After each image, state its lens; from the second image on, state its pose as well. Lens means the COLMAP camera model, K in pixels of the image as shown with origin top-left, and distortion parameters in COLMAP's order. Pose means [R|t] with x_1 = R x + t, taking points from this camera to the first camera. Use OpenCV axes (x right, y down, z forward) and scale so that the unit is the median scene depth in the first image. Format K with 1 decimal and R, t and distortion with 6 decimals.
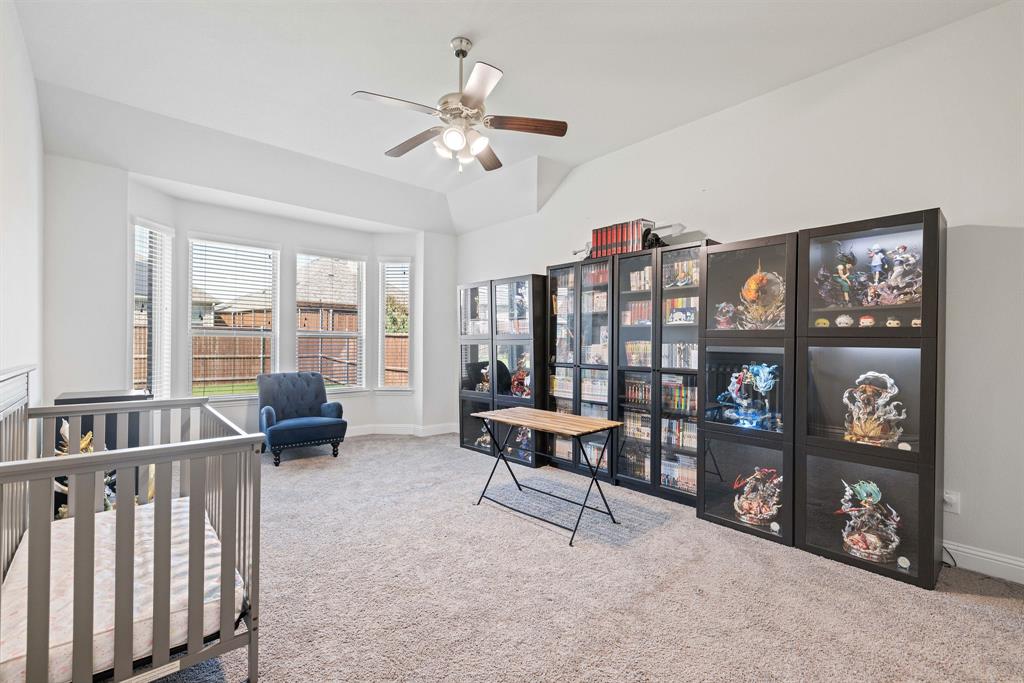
lens RADIAL K [[454.6, 0, 511.9], [0, 454.6, 341.3], [0, 0, 1]] dist [-0.003168, -0.000122]
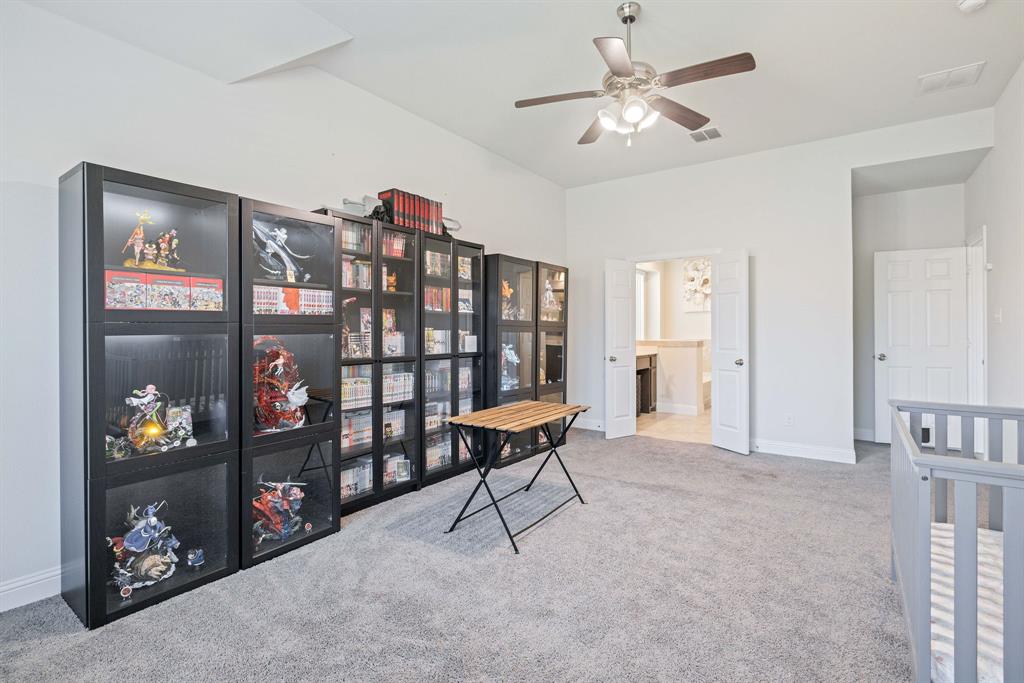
lens RADIAL K [[481.3, 0, 512.1], [0, 481.3, 332.9], [0, 0, 1]] dist [-0.005607, -0.000496]
pose [[-0.244956, -0.004233, 0.969525, -0.687604], [0.000654, 0.999990, 0.004531, 0.005794], [-0.969534, 0.001744, -0.244951, 0.994998]]
